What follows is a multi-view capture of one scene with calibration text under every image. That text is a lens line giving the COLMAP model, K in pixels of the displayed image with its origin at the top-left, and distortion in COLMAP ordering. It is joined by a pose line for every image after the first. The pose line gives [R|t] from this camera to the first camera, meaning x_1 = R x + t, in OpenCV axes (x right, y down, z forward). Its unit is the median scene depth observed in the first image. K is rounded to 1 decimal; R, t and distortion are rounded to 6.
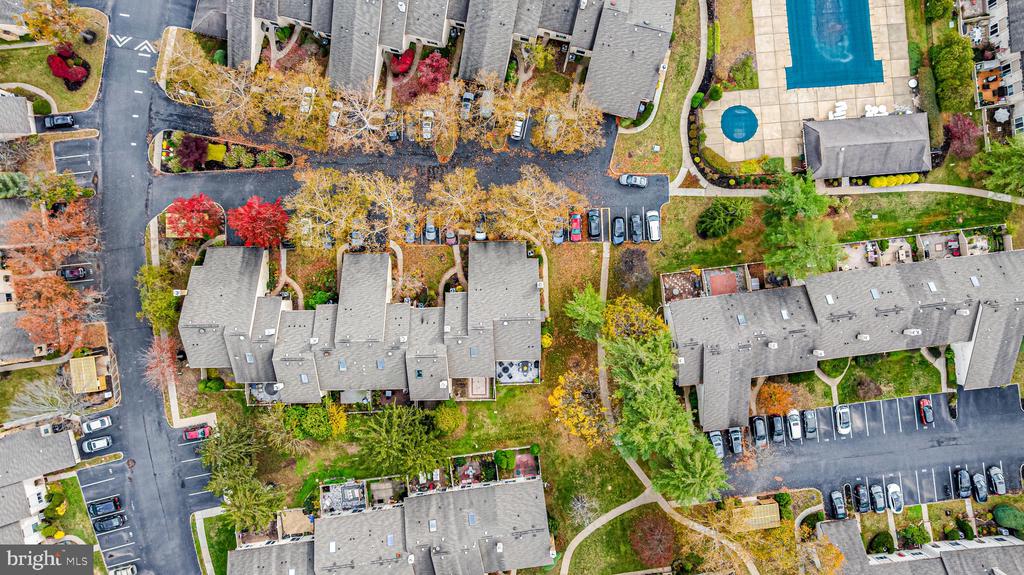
lens RADIAL K [[720.9, 0, 506.9], [0, 720.9, 291.0], [0, 0, 1]] dist [-0.052214, 0.054552]
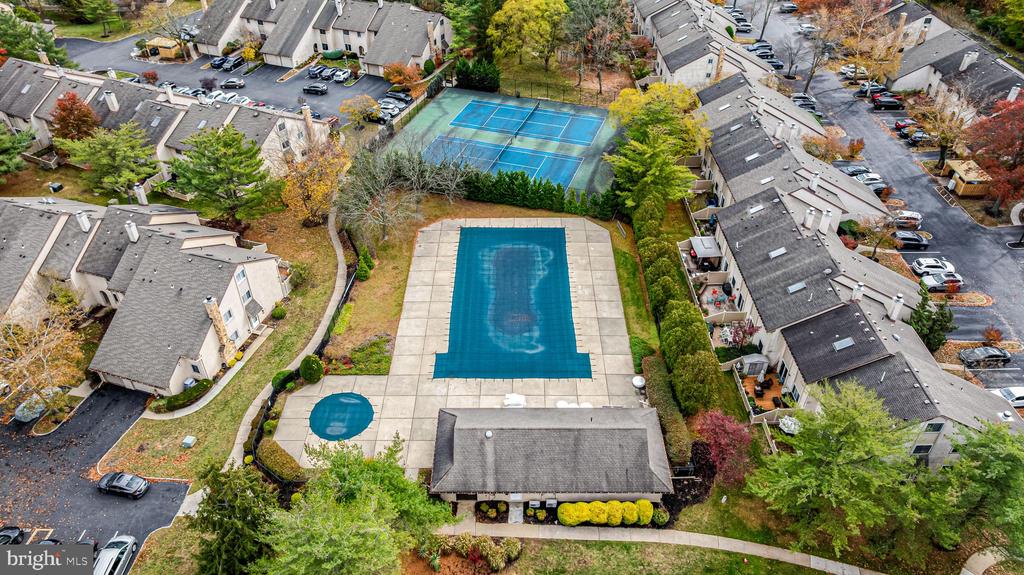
lens RADIAL K [[720.9, 0, 510.4], [0, 720.9, 287.4], [0, 0, 1]] dist [-0.052214, 0.054552]
pose [[0.996489, 0.059767, -0.058631, 0.490015], [-0.083095, 0.620313, -0.779940, 0.146307], [-0.010245, 0.782074, 0.623102, 0.552908]]
